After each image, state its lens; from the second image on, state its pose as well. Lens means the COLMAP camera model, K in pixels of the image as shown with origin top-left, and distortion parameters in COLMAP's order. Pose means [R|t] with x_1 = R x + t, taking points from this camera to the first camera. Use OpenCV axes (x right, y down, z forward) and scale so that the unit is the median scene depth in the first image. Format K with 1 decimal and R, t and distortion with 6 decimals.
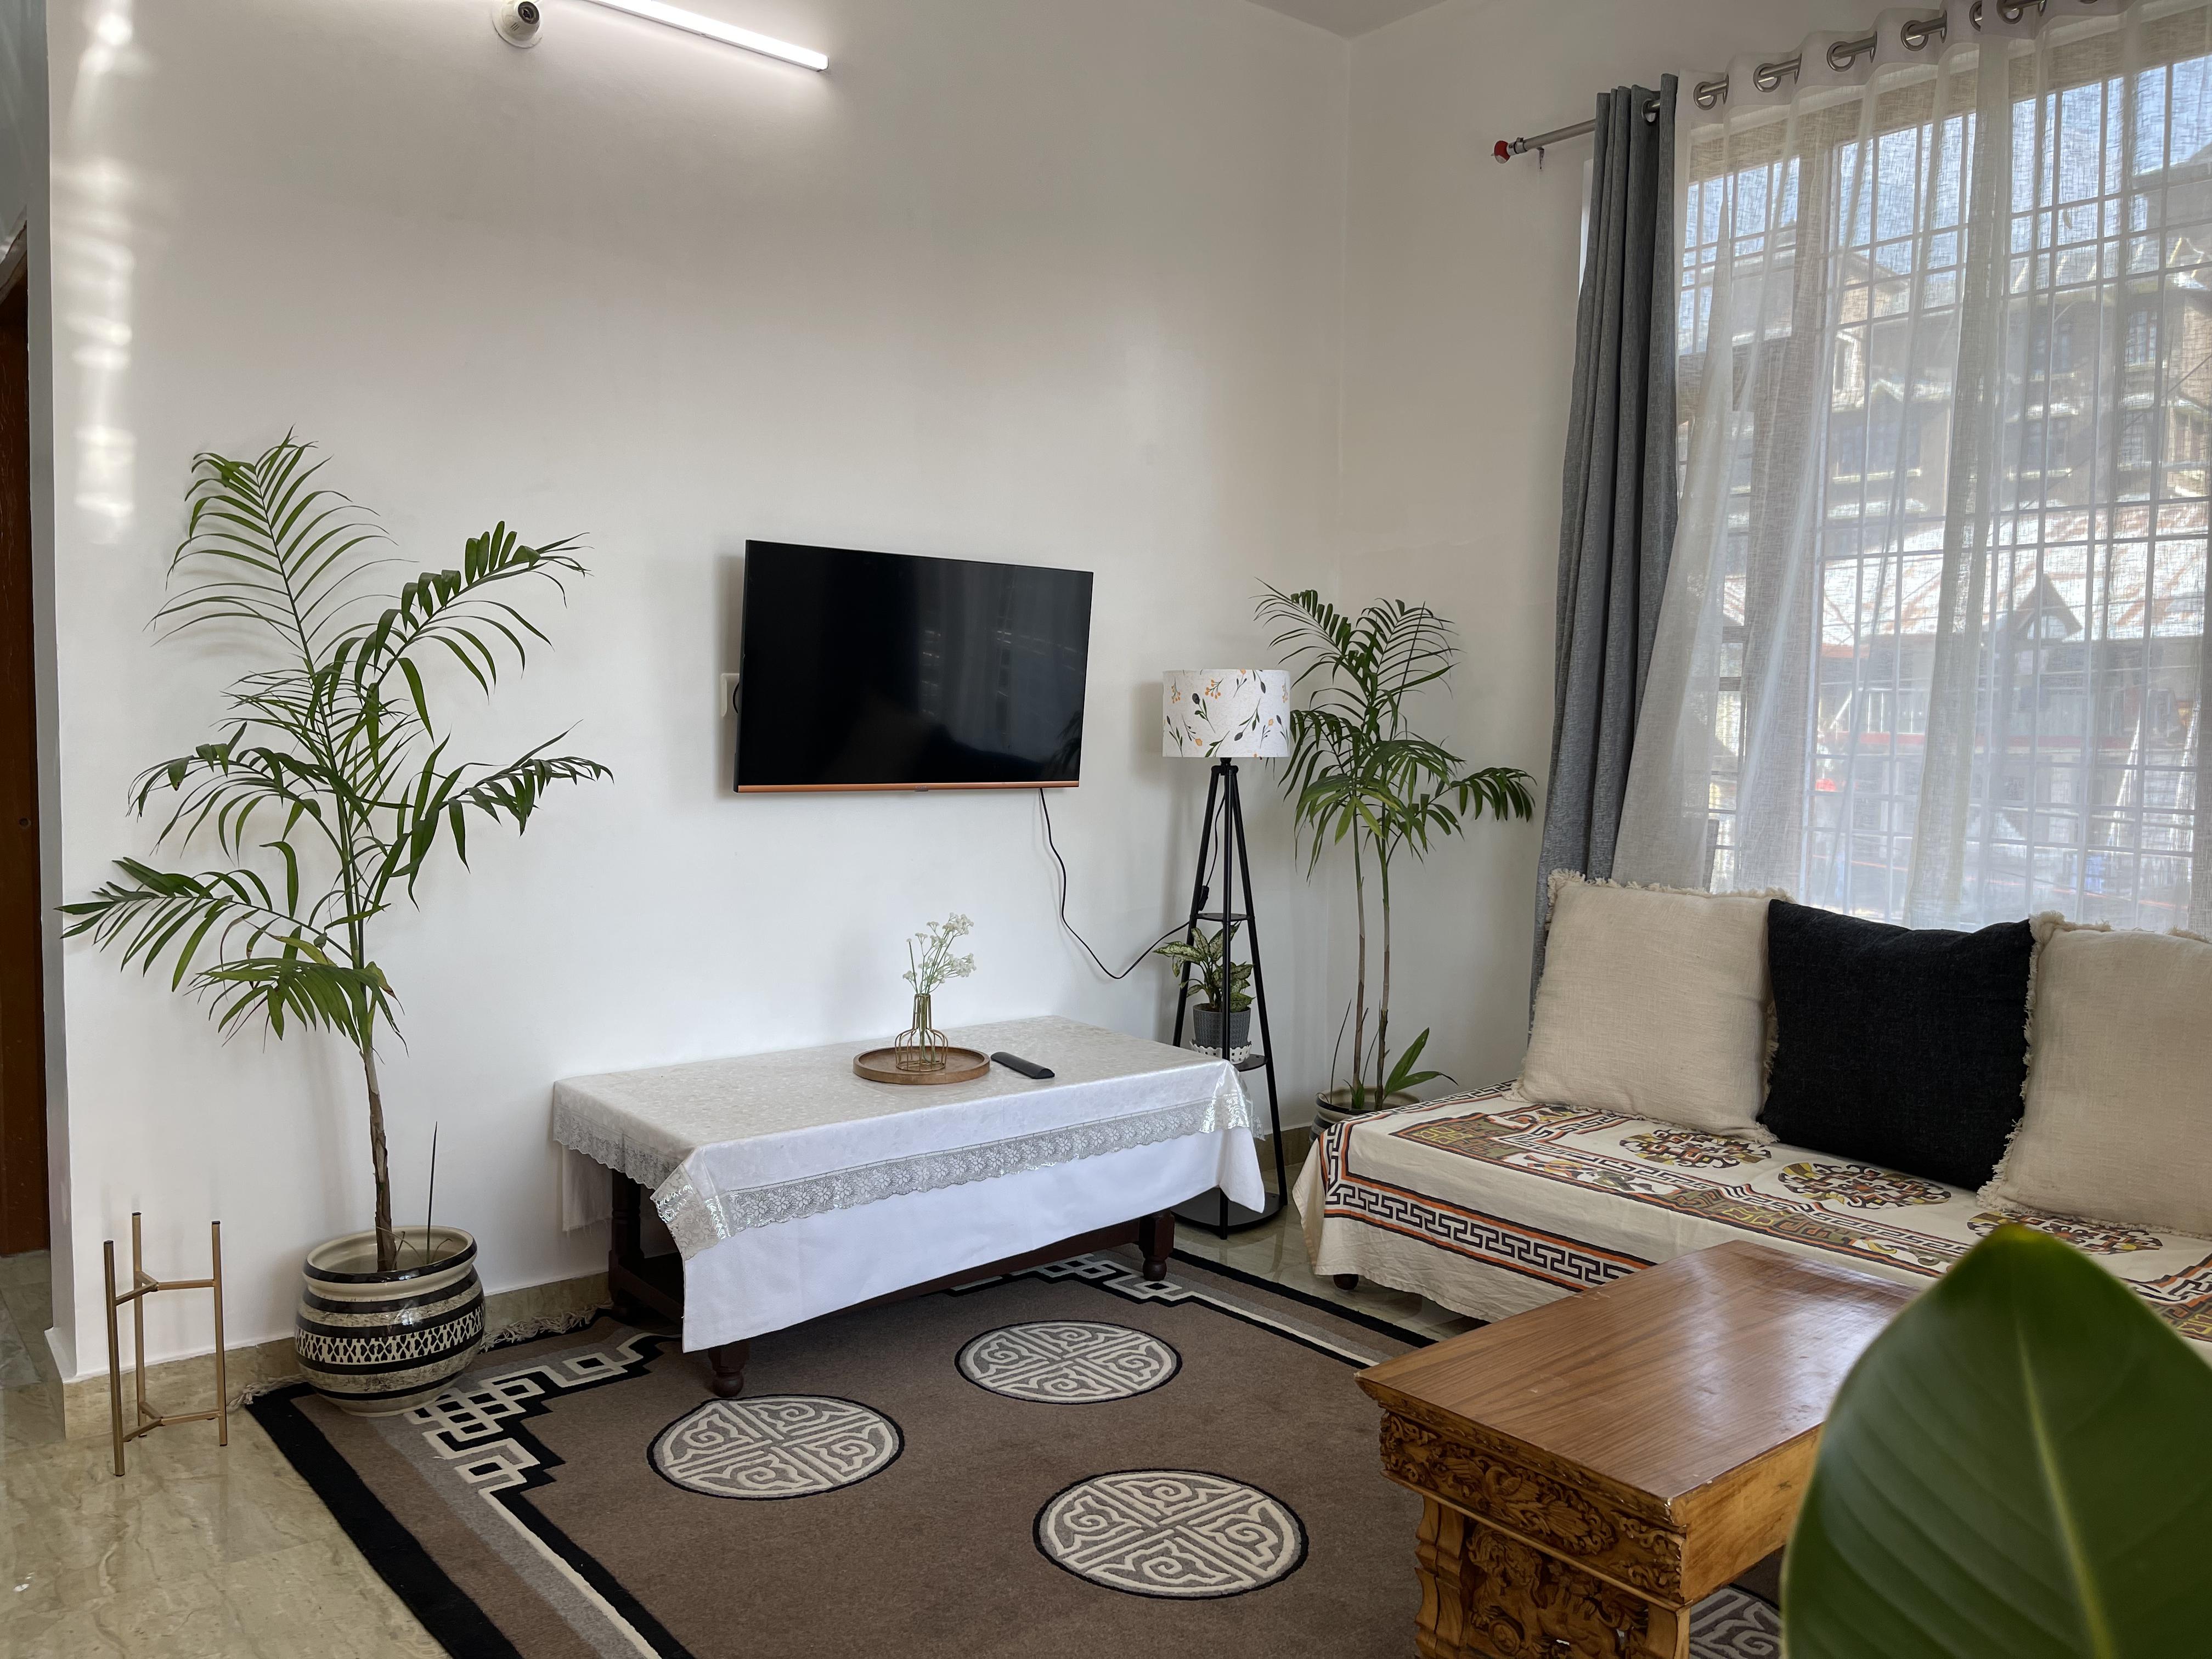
lens RADIAL K [[1678.7, 0, 1112.0], [0, 1678.7, 815.8], [0, 0, 1]] dist [0.034510, -0.010516]
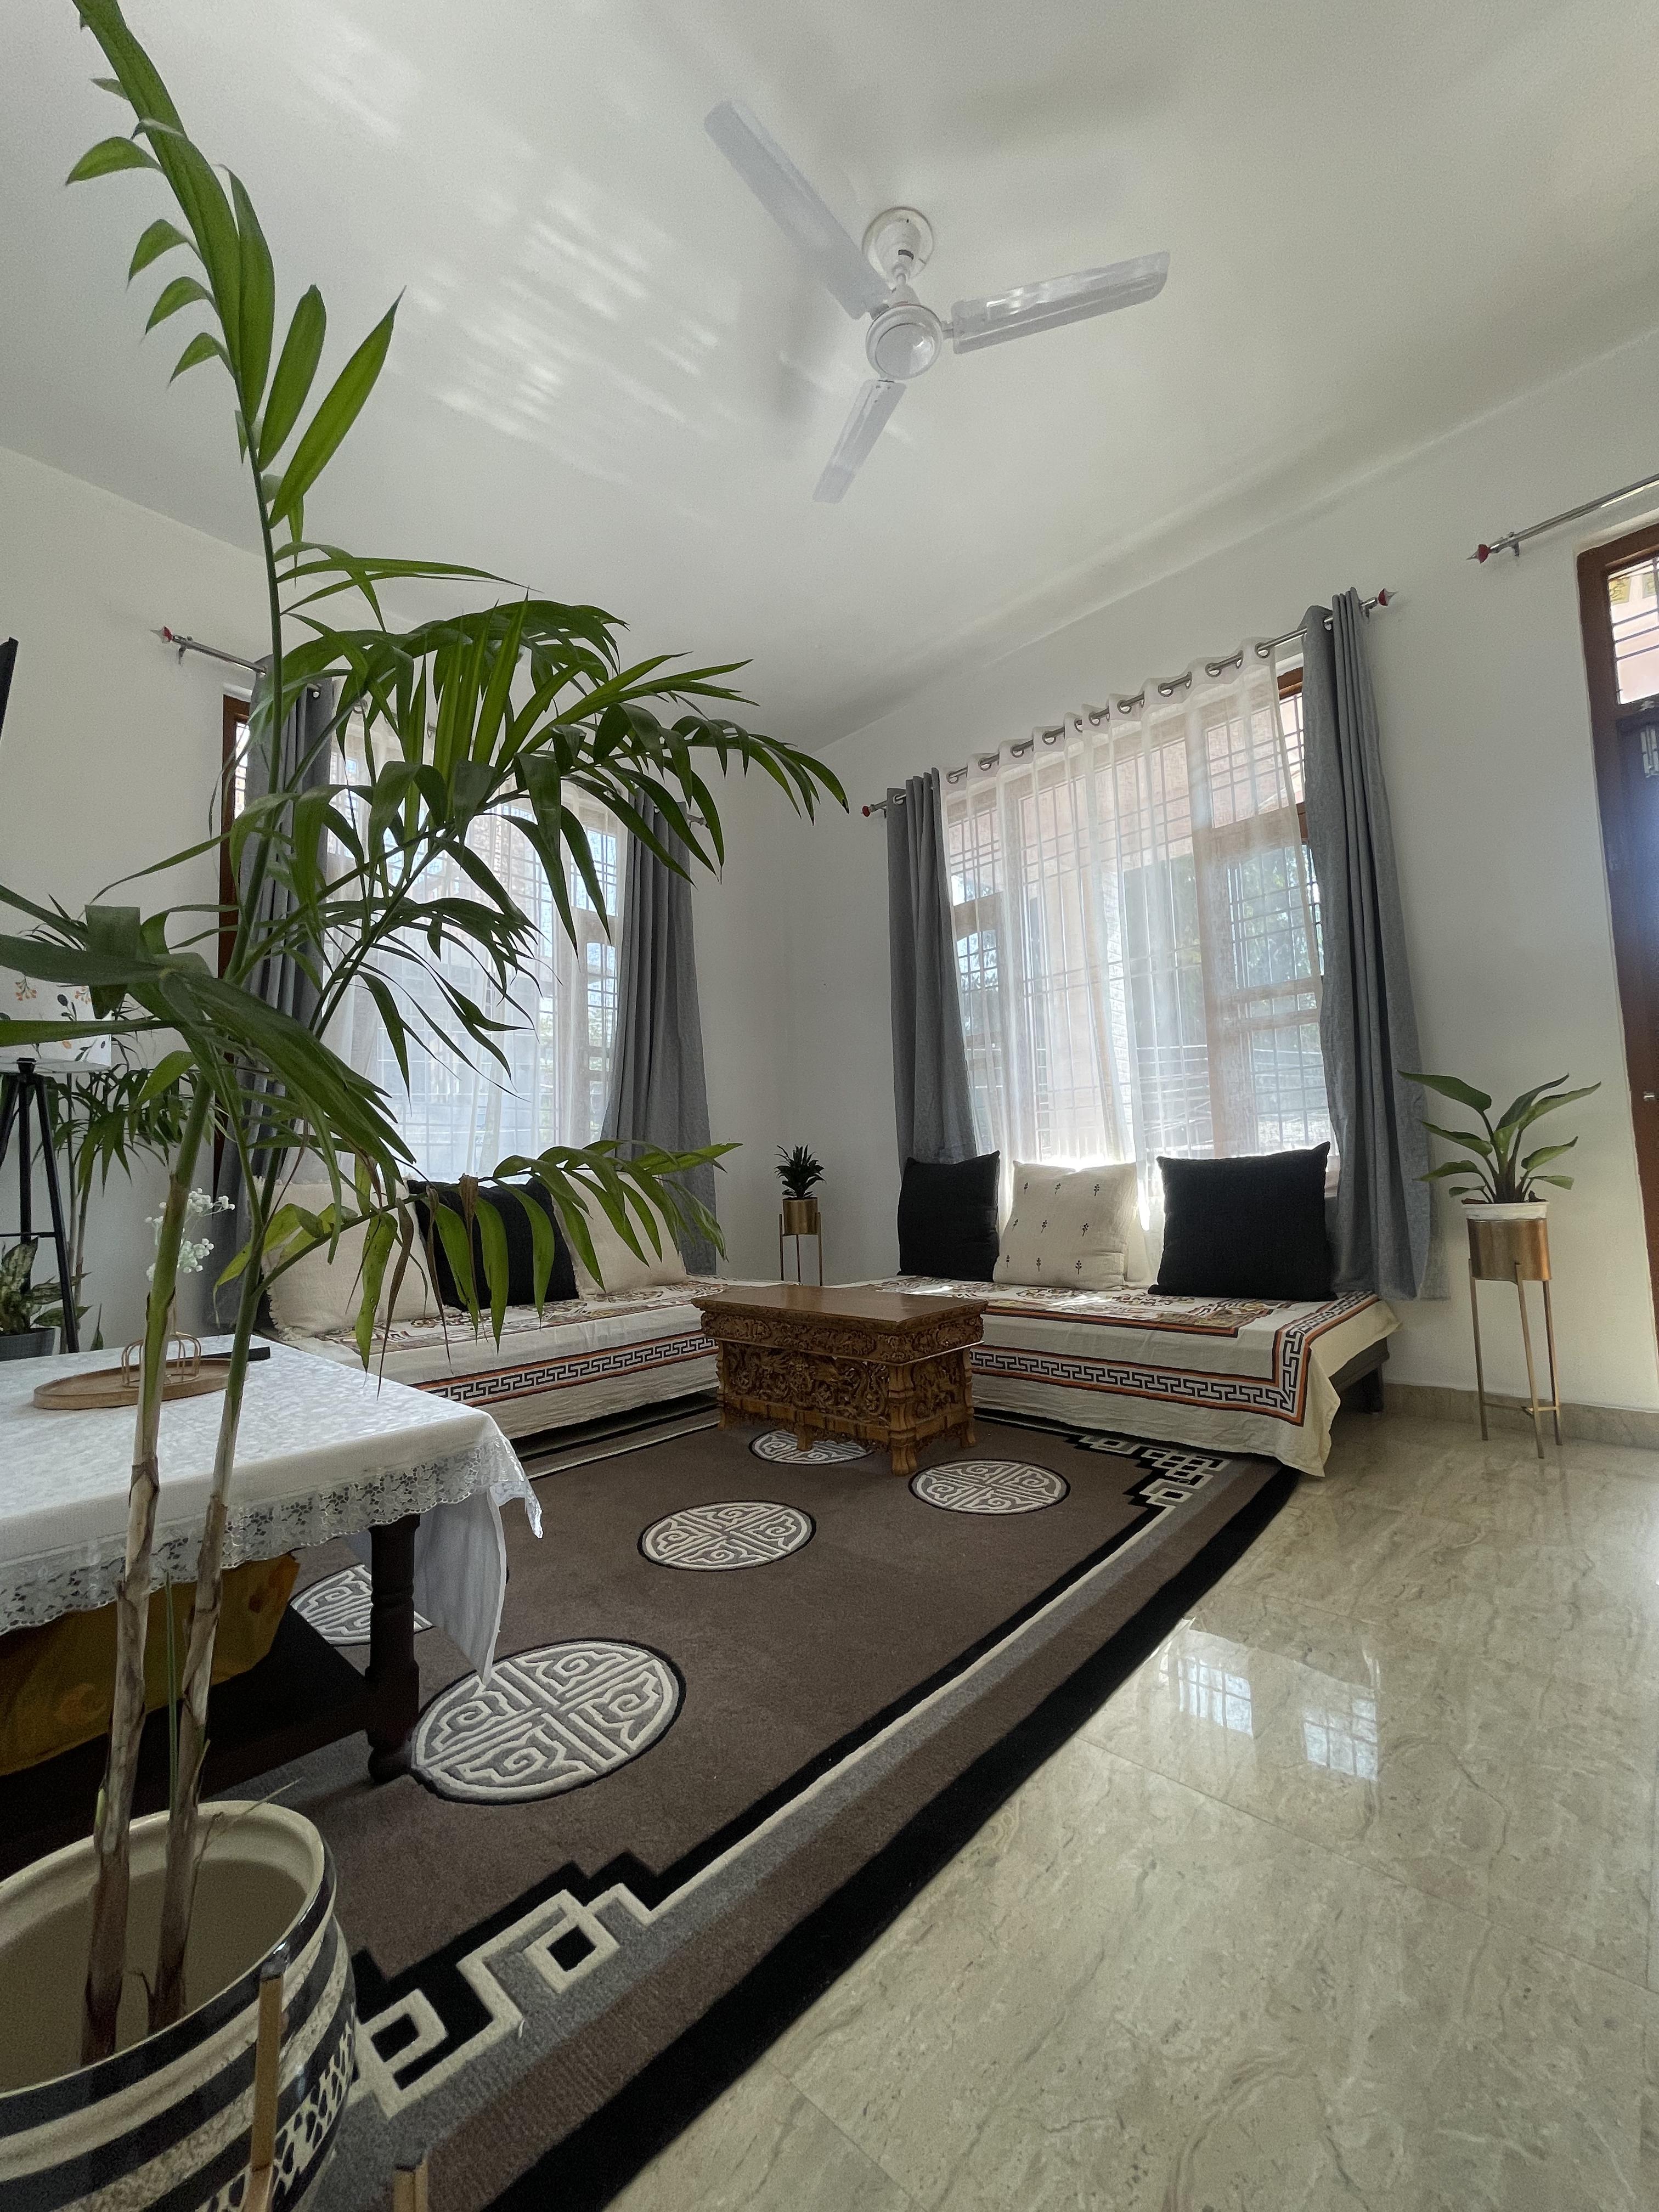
lens RADIAL K [[894.3, 0, 826.0], [0, 894.3, 1111.7], [0, 0, 1]] dist [-0.001006, 0.000359]
pose [[-0.124857, 0.069957, 0.989705, -0.654373], [0.091163, 0.994101, -0.058767, 0.082940], [-0.987978, 0.082887, -0.130498, 0.808596]]
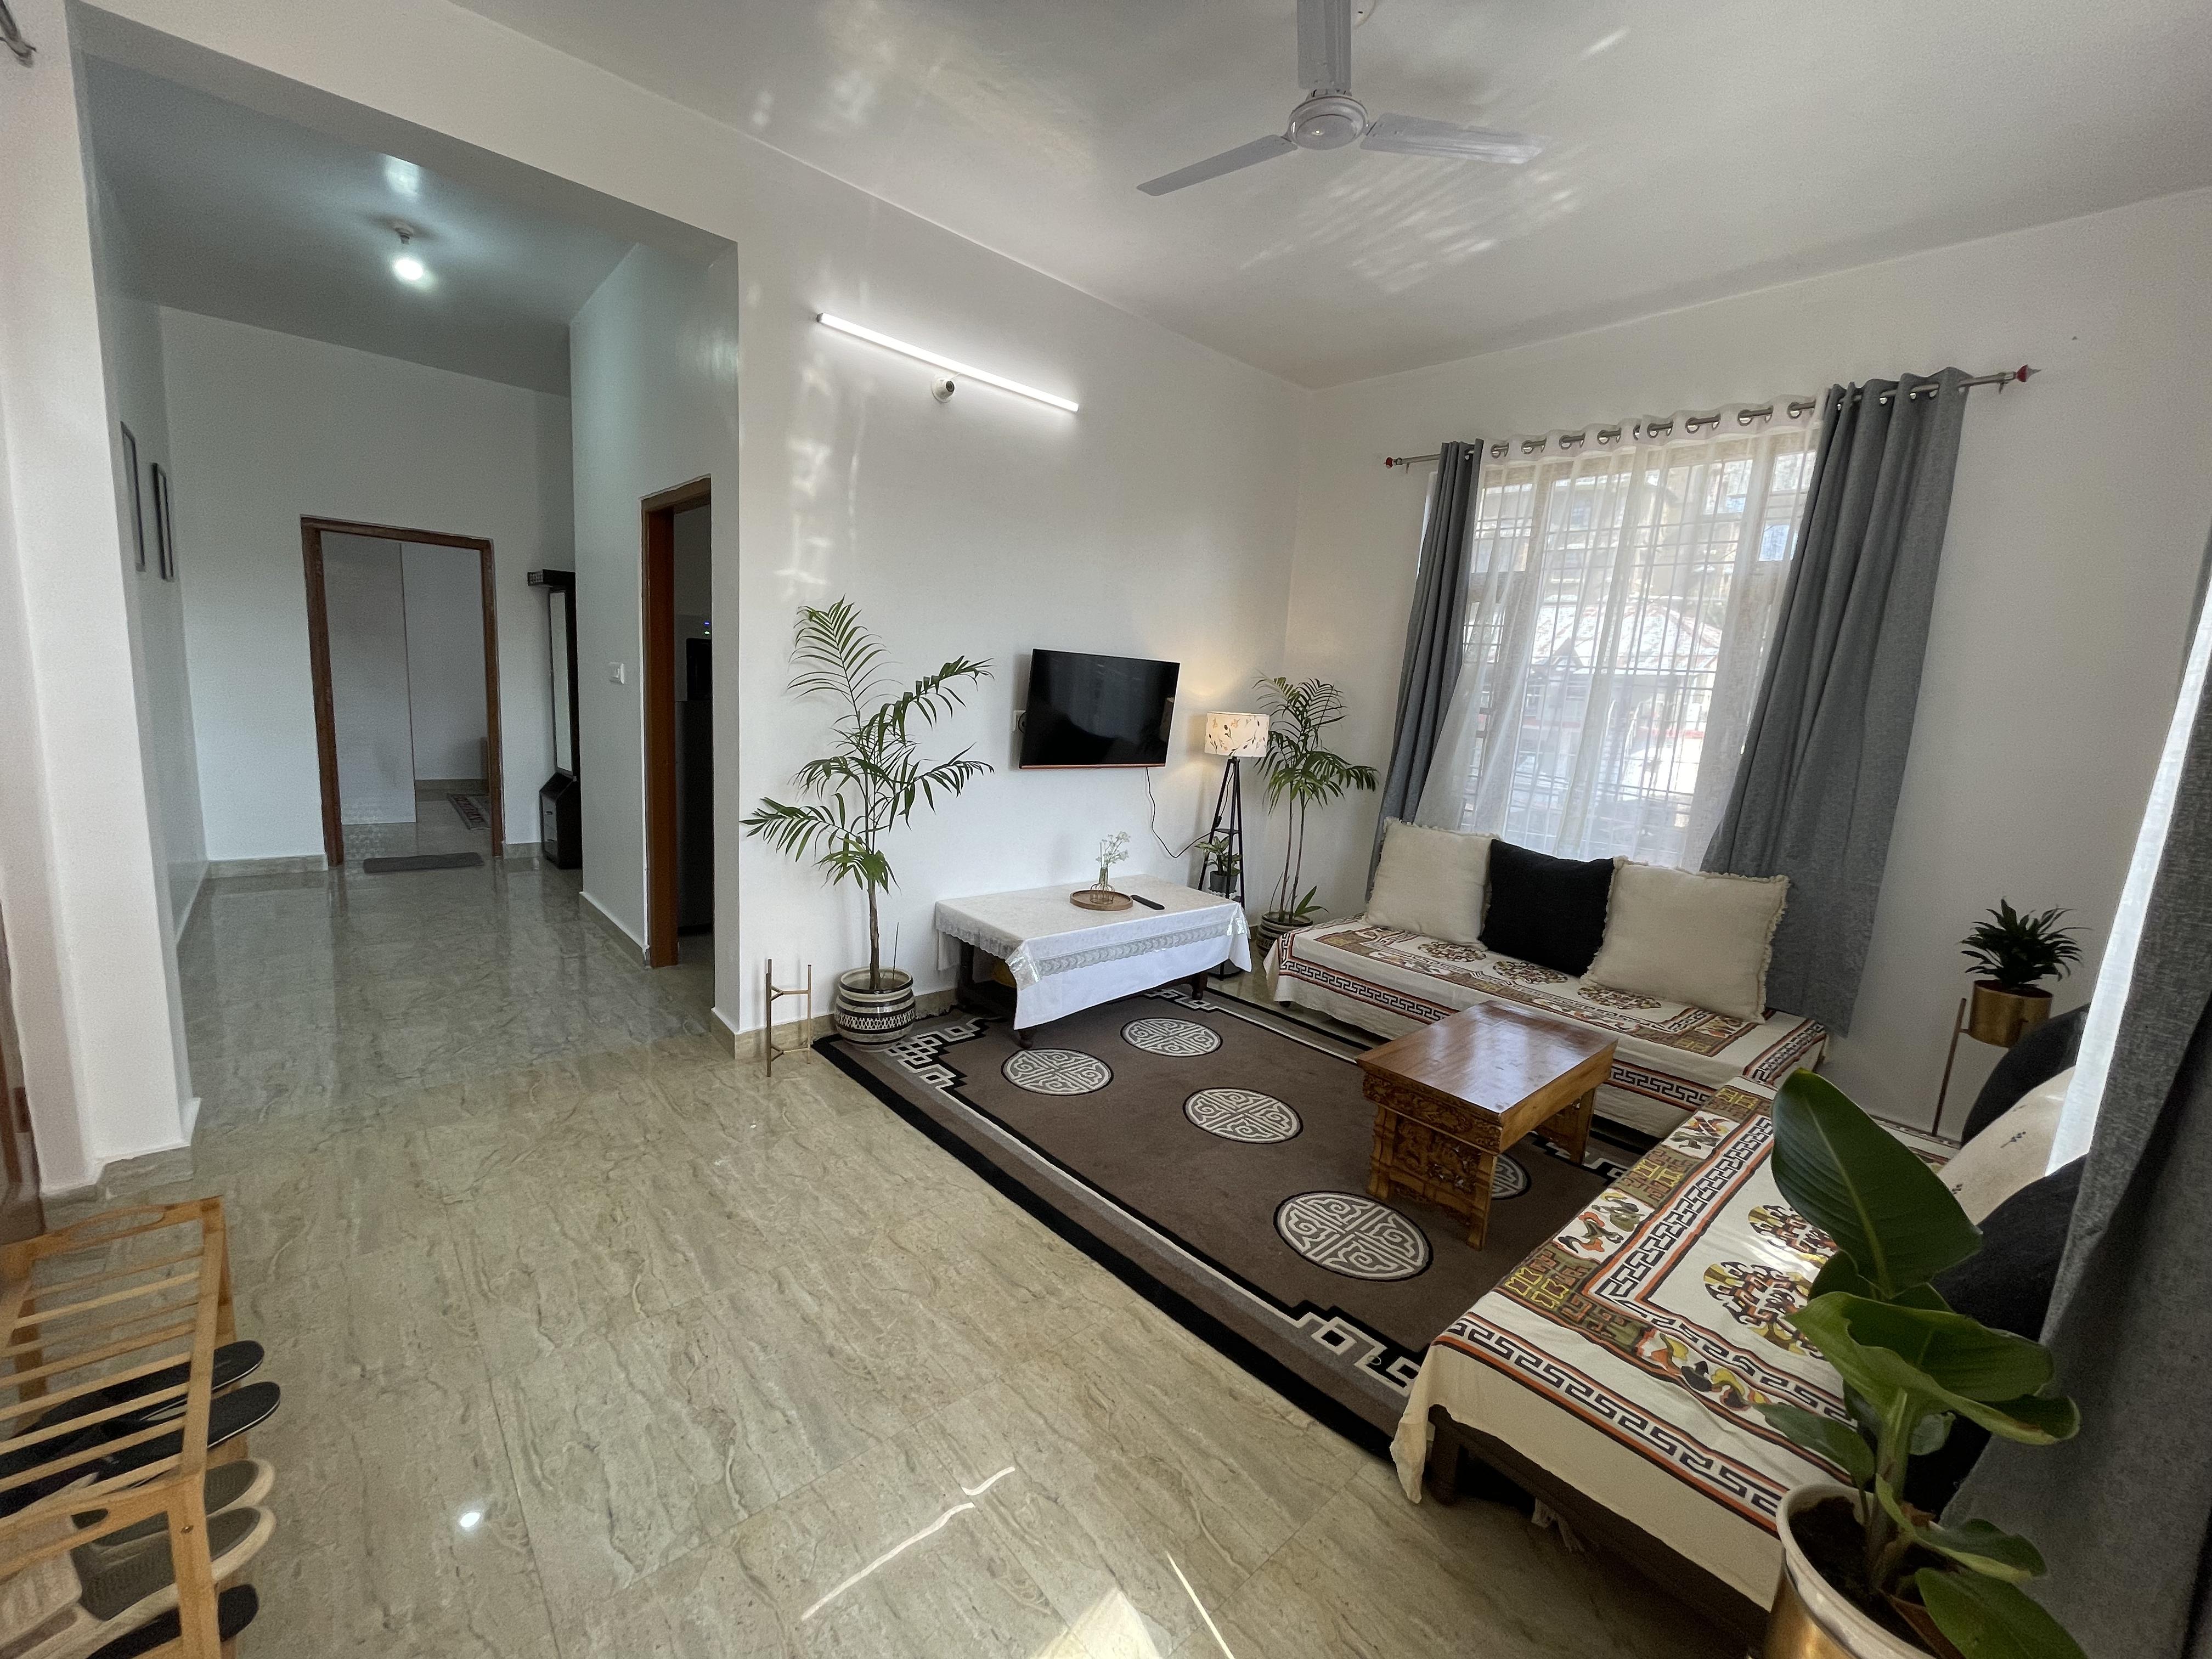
lens RADIAL K [[894.3, 0, 1104.1], [0, 894.3, 832.8], [0, 0, 1]] dist [-0.001006, 0.000359]
pose [[0.997694, 0.044518, 0.051236, -0.192075], [-0.050006, 0.992520, 0.111373, -0.071050], [-0.045895, -0.113679, 0.992457, -0.133988]]
